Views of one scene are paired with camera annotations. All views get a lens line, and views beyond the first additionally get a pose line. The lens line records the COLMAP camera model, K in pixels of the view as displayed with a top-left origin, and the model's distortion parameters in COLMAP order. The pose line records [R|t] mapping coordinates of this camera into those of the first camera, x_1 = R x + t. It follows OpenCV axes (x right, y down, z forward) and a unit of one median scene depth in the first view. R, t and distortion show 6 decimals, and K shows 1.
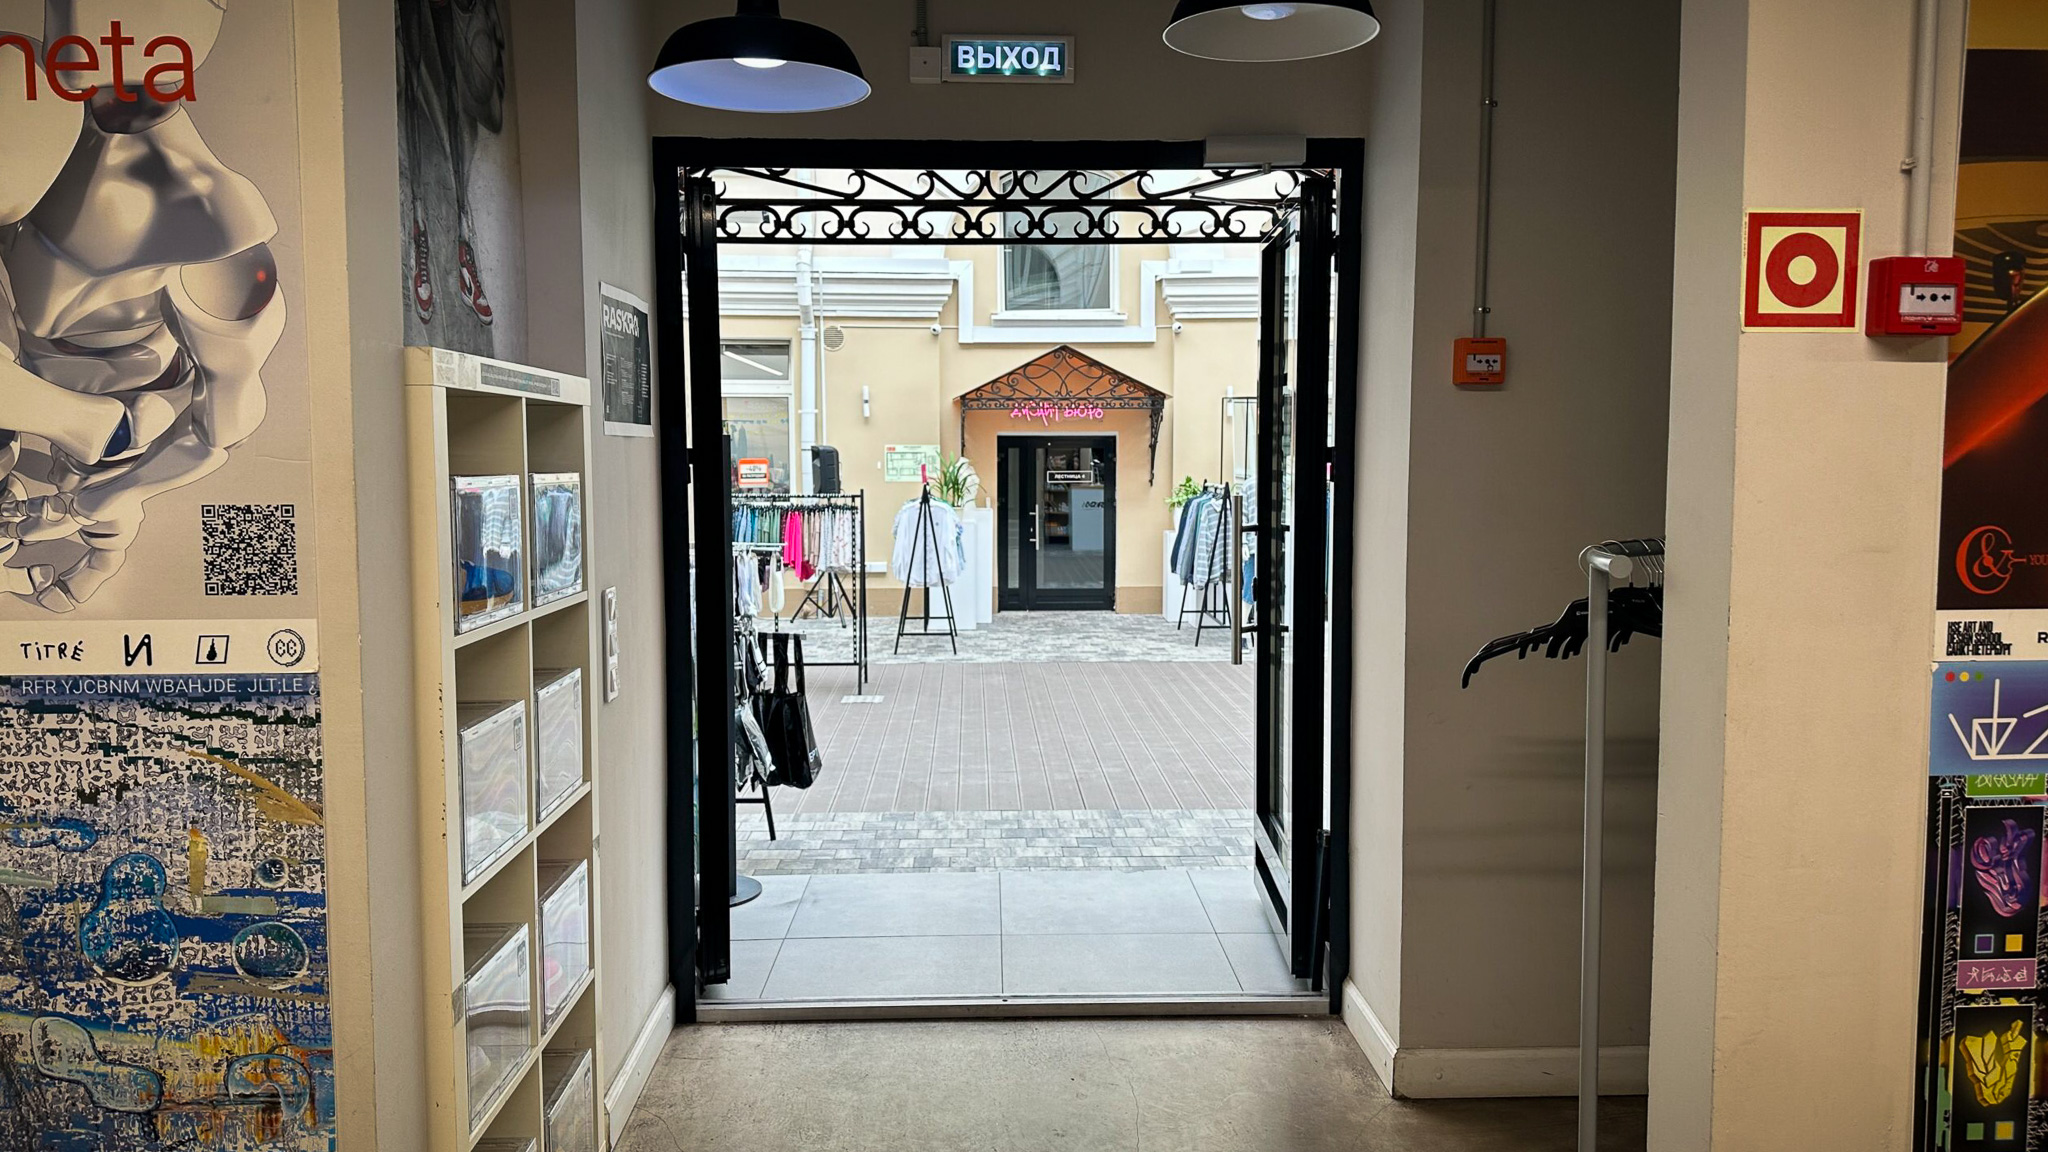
lens RADIAL K [[1450.5, 0, 1036.1], [0, 1450.5, 562.6], [0, 0, 1]] dist [0.166364, -0.228095]
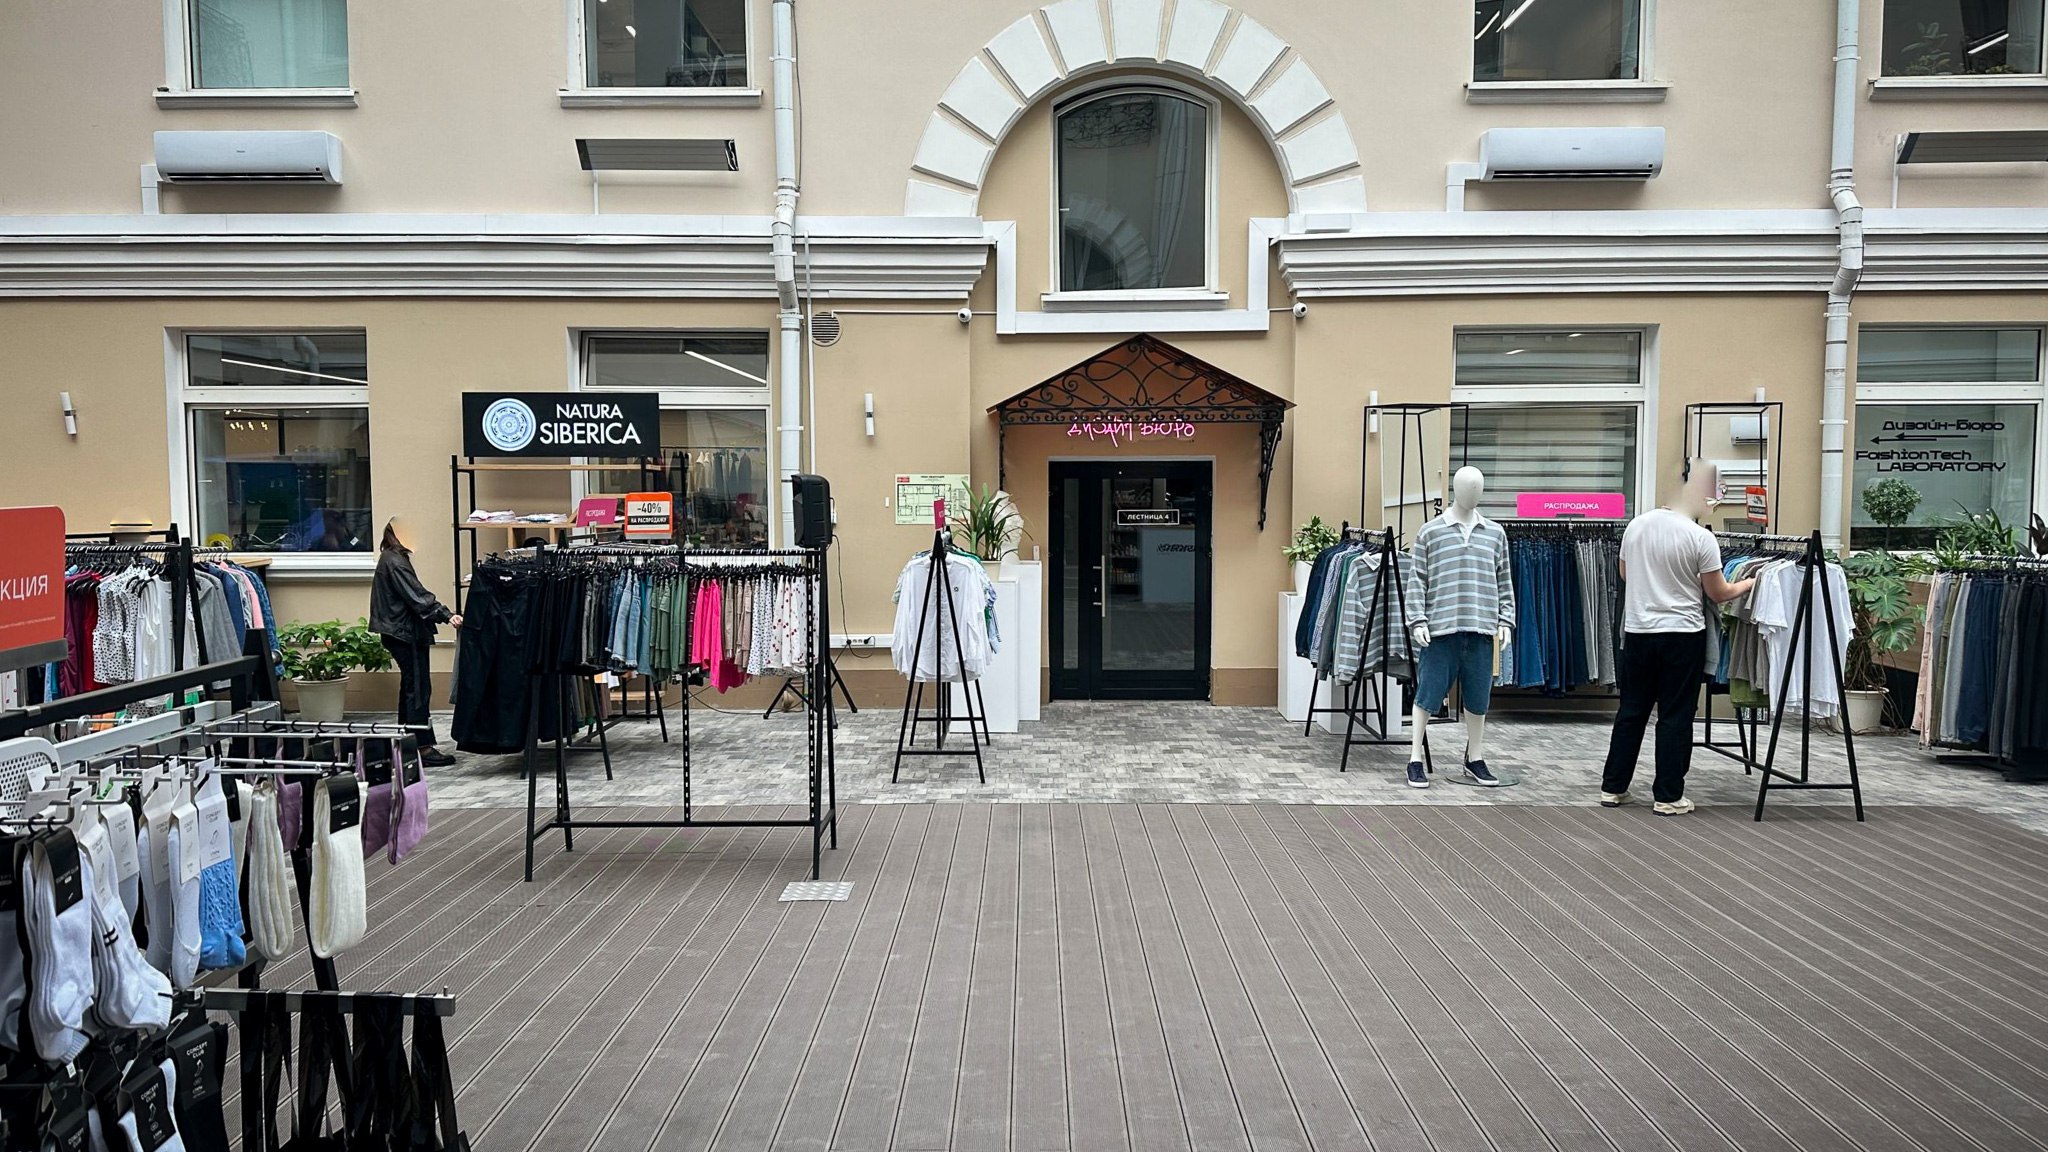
lens RADIAL K [[1450.5, 0, 1036.1], [0, 1450.5, 562.6], [0, 0, 1]] dist [0.166364, -0.228095]
pose [[0.999118, 0.001761, -0.041950, -0.002503], [-0.002741, 0.999725, -0.023305, -0.020139], [0.041897, 0.023399, 0.998848, 0.281251]]
